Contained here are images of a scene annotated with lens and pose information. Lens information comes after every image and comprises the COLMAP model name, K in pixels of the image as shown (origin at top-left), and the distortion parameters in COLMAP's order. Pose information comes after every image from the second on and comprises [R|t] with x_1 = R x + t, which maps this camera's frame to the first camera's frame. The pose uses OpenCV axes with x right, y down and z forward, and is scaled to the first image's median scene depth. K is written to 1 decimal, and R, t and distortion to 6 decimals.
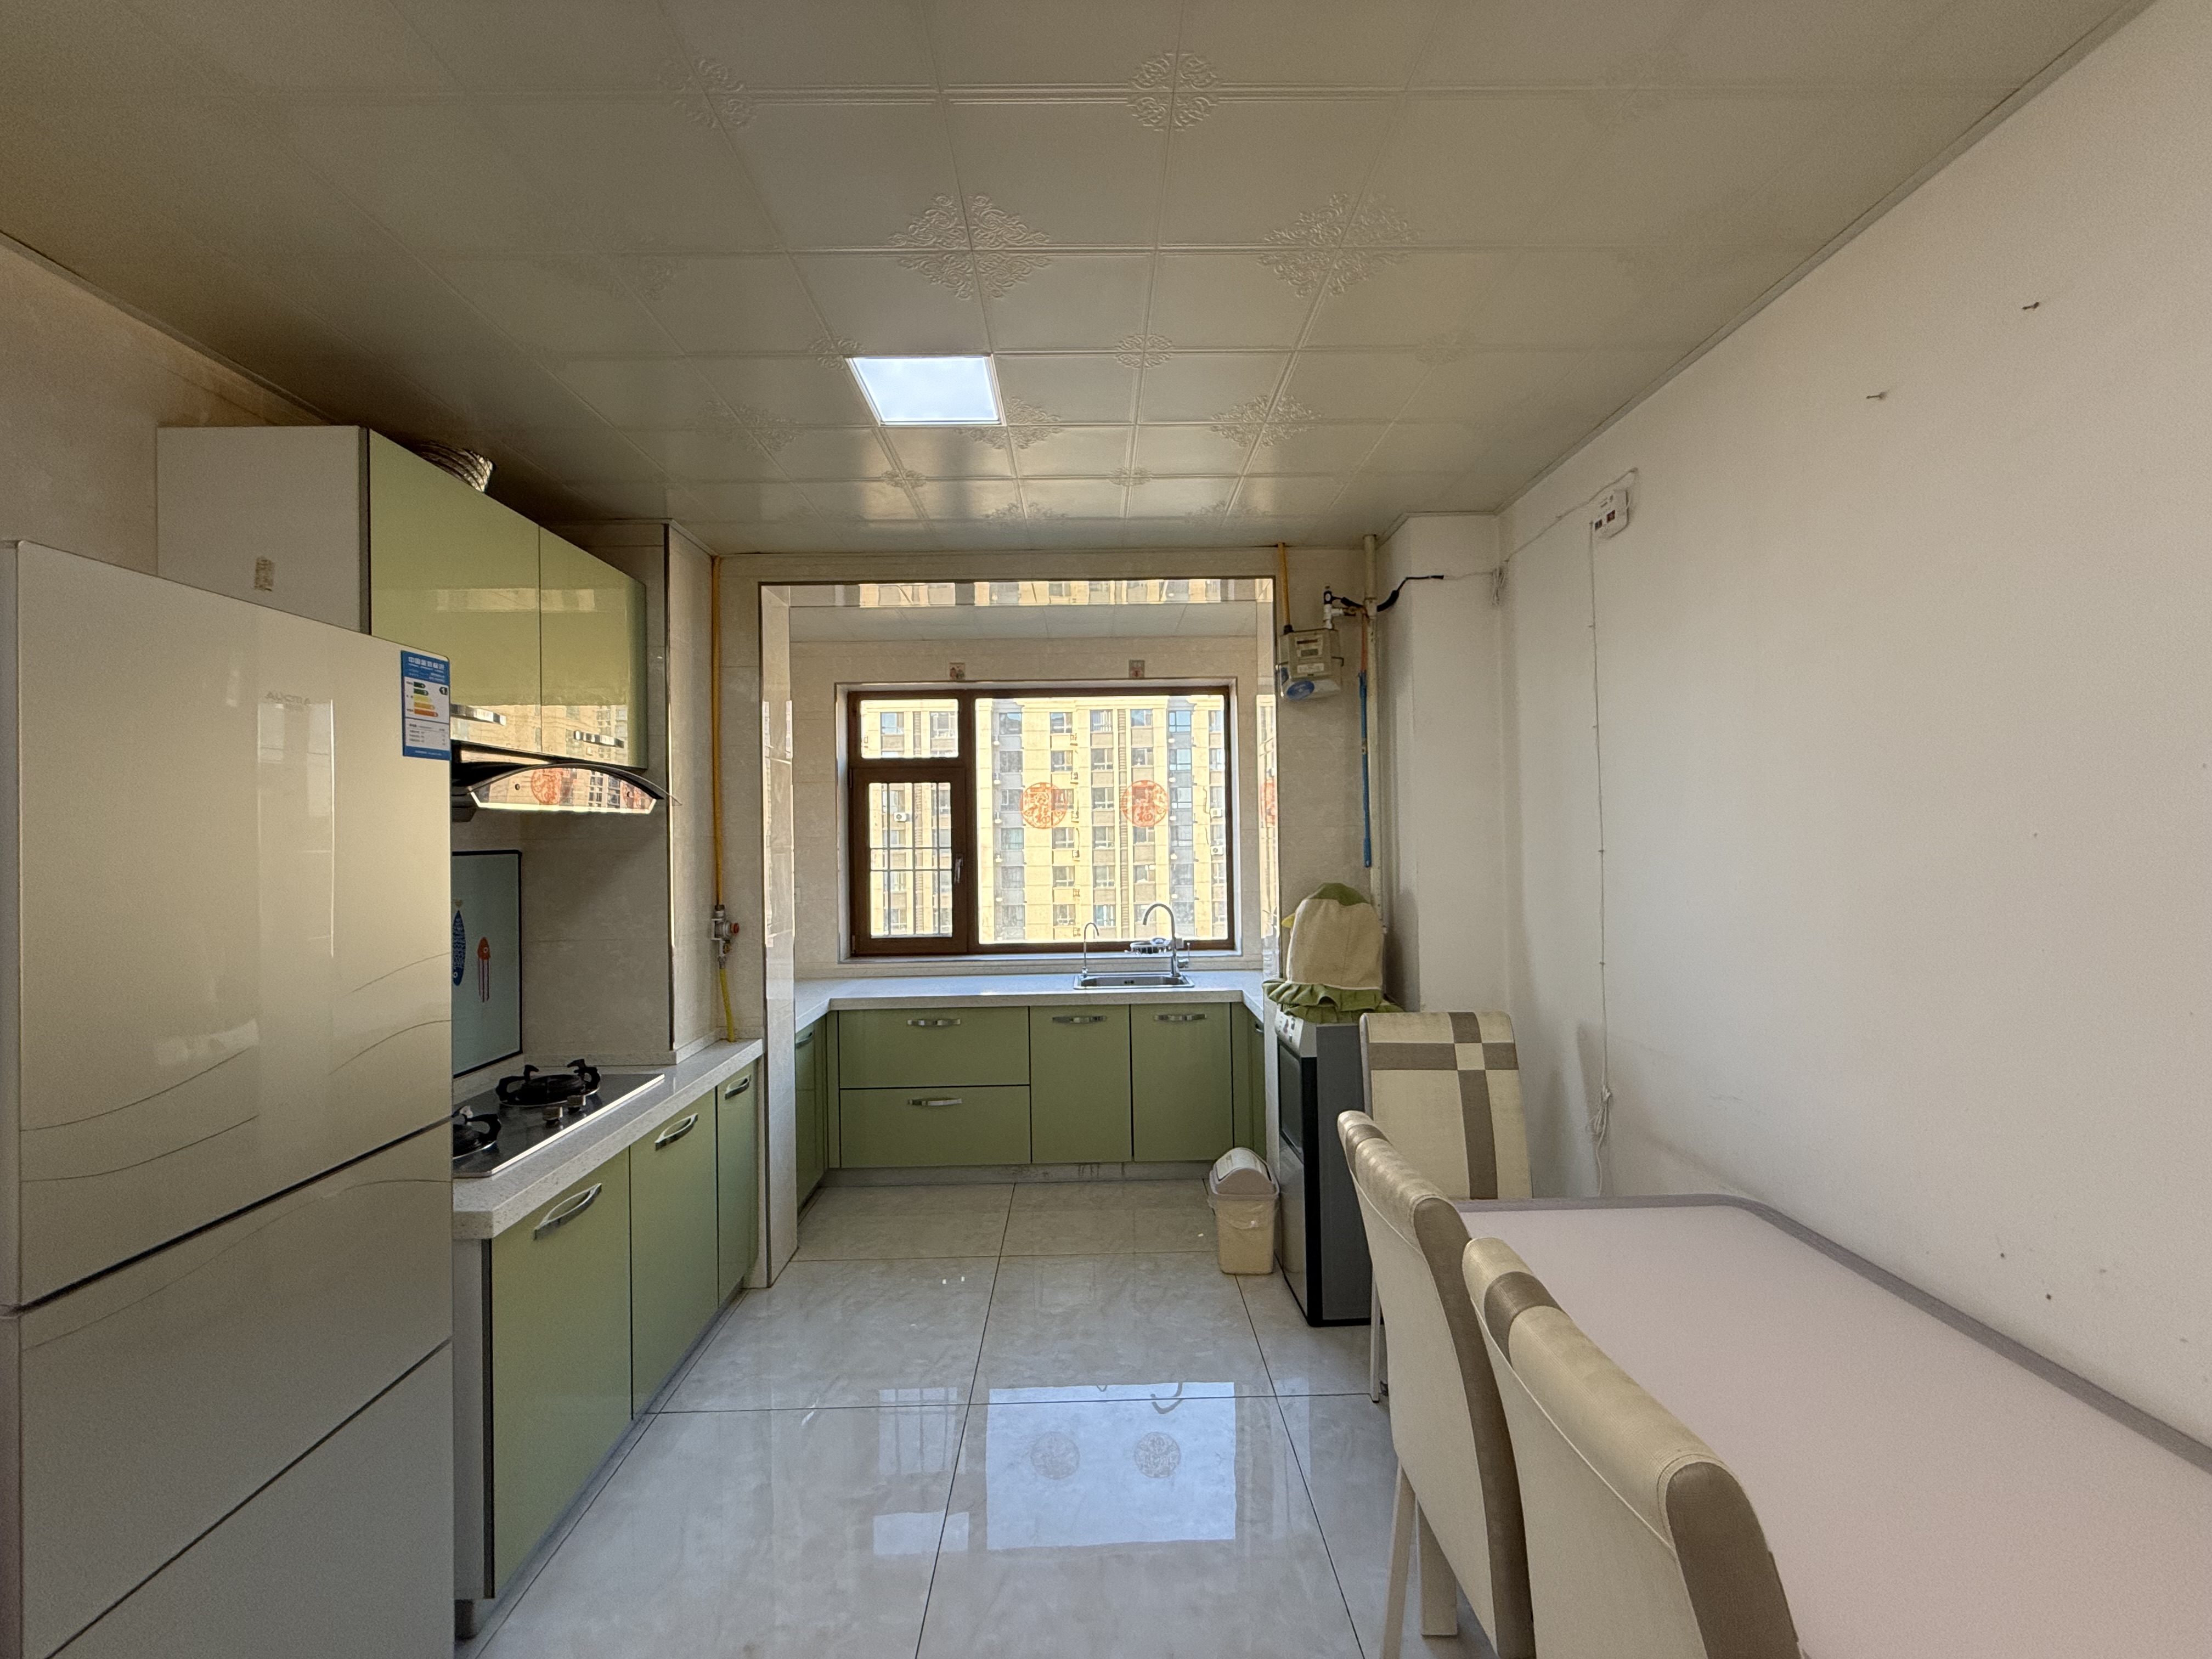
lens RADIAL K [[886.1, 0, 1106.0], [0, 886.1, 829.5], [0, 0, 1]] dist [-0.001294, -0.000091]
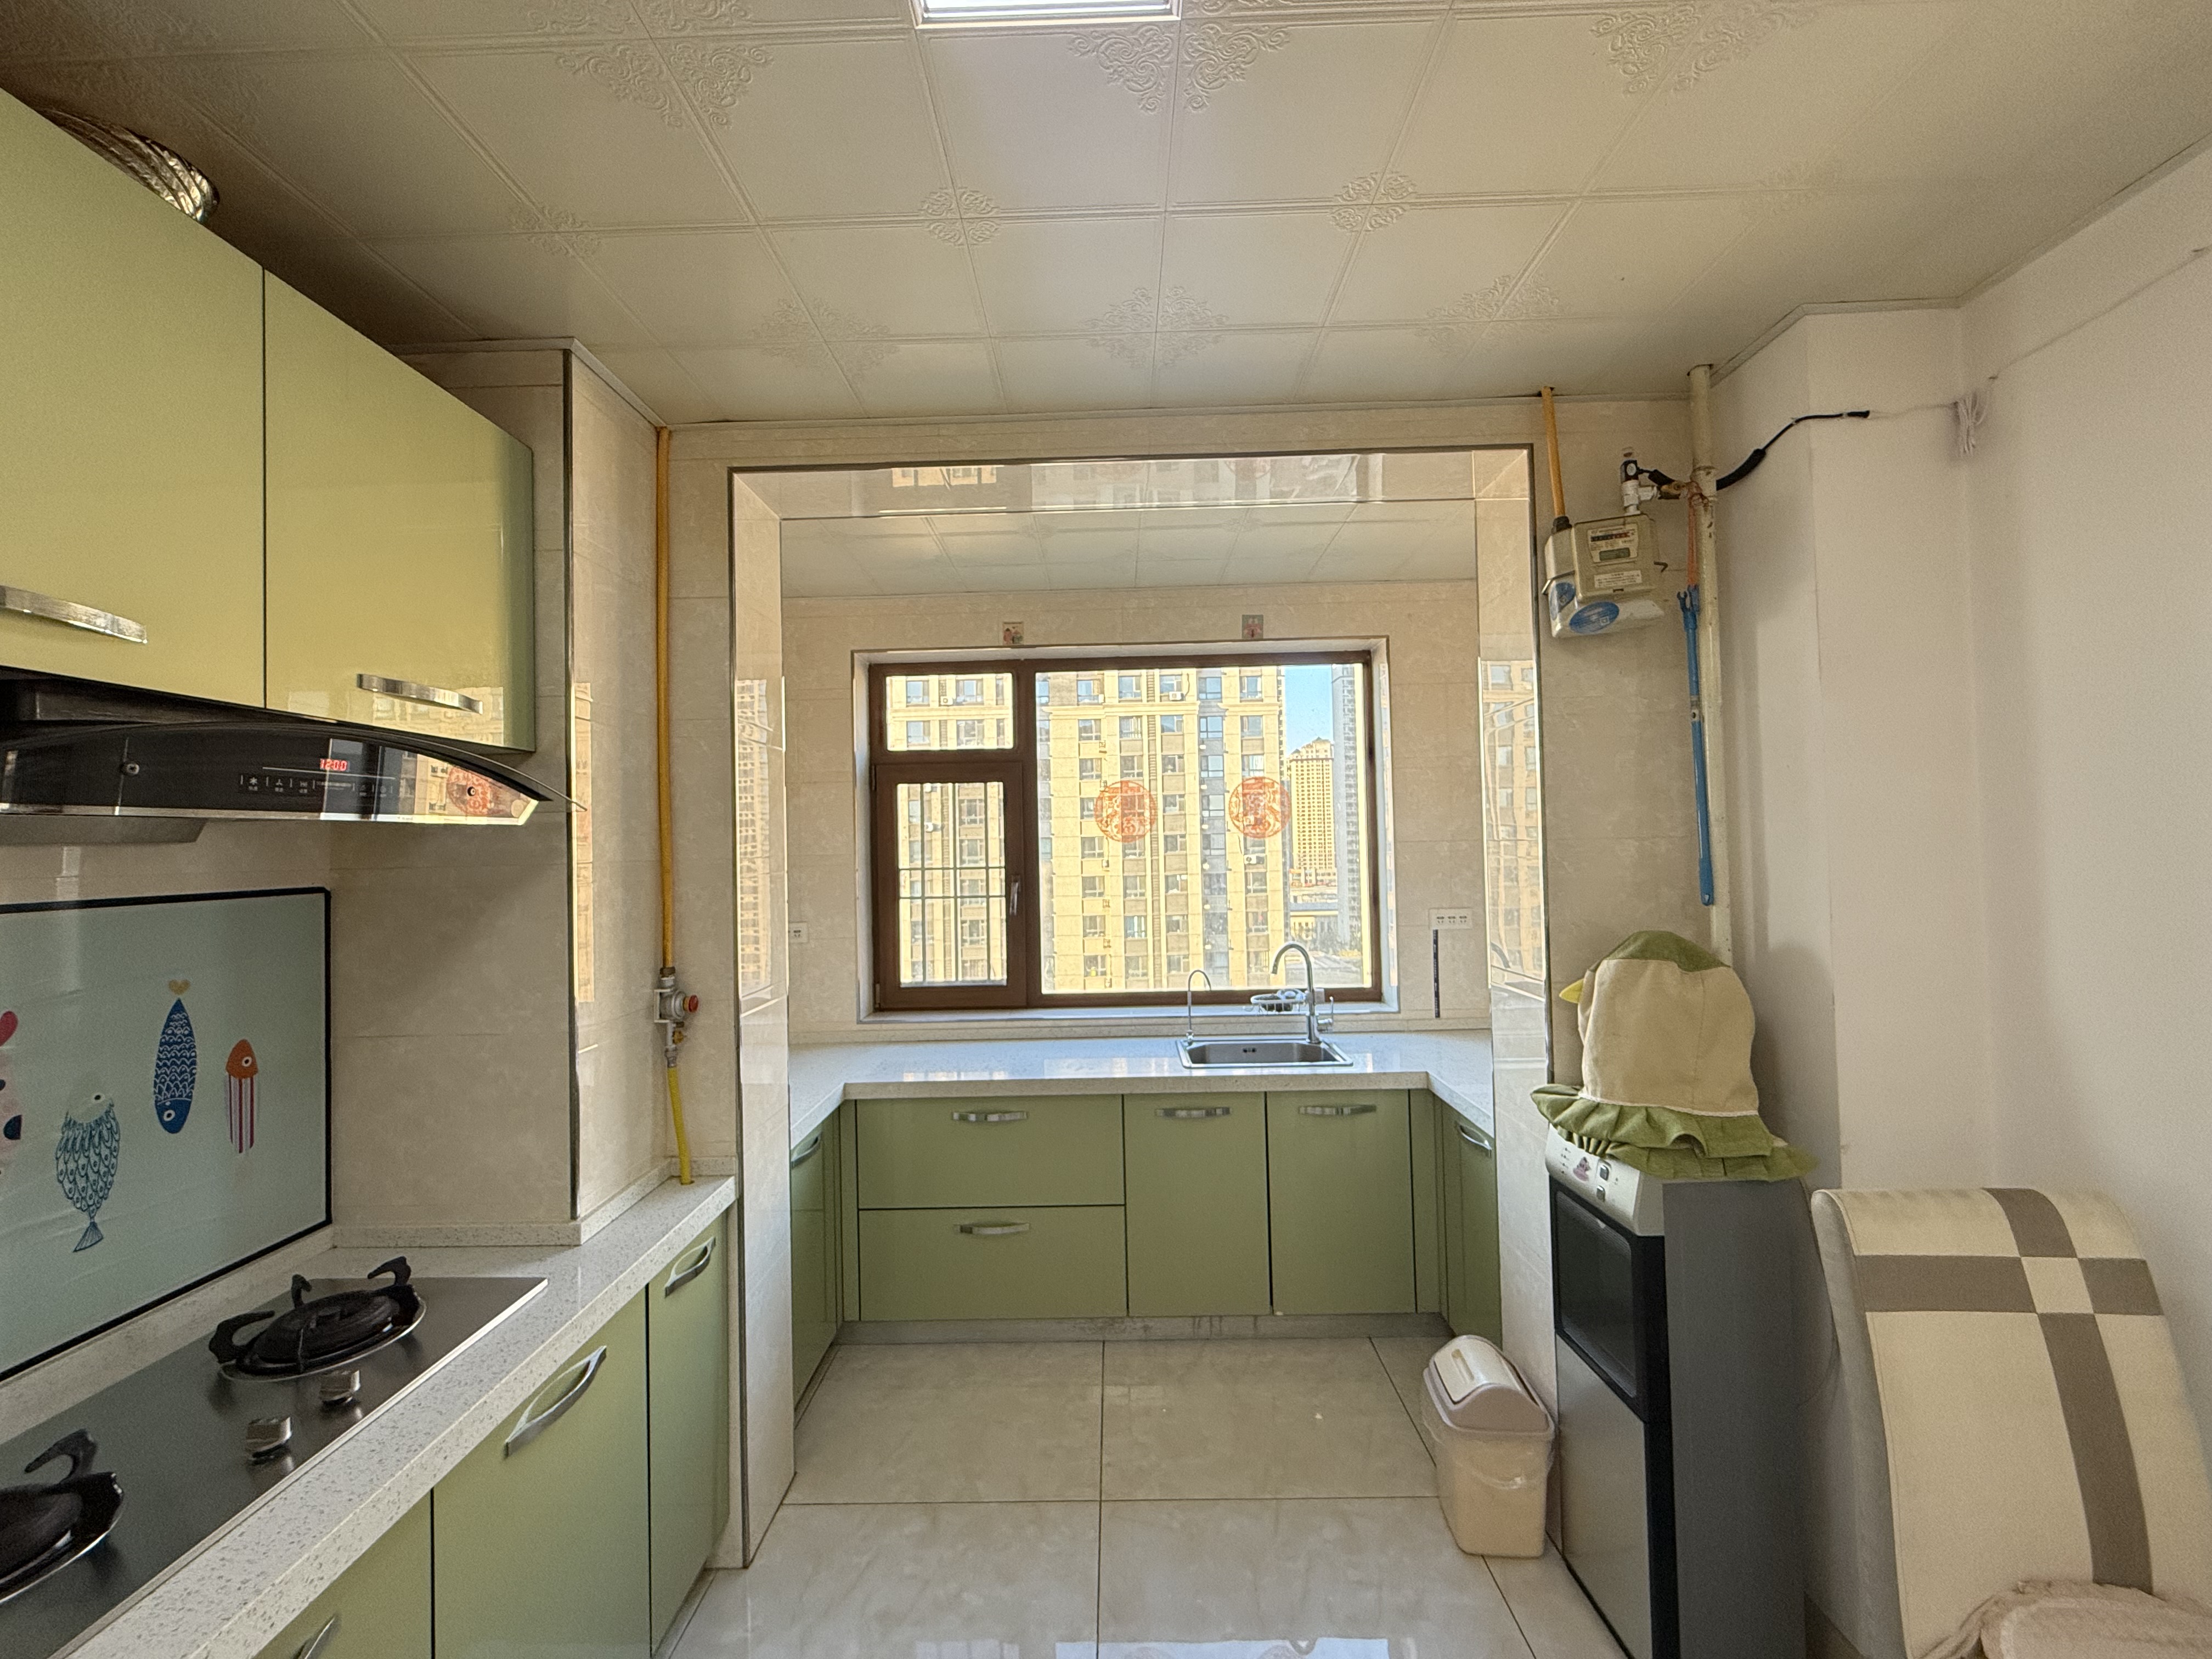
lens RADIAL K [[894.6, 0, 1106.0], [0, 894.6, 829.5], [0, 0, 1]] dist [0.000233, -0.000028]
pose [[0.999527, -0.006684, -0.030034, -0.097876], [0.006381, 0.999928, -0.010170, -0.005723], [0.030099, 0.009973, 0.999497, 0.356261]]
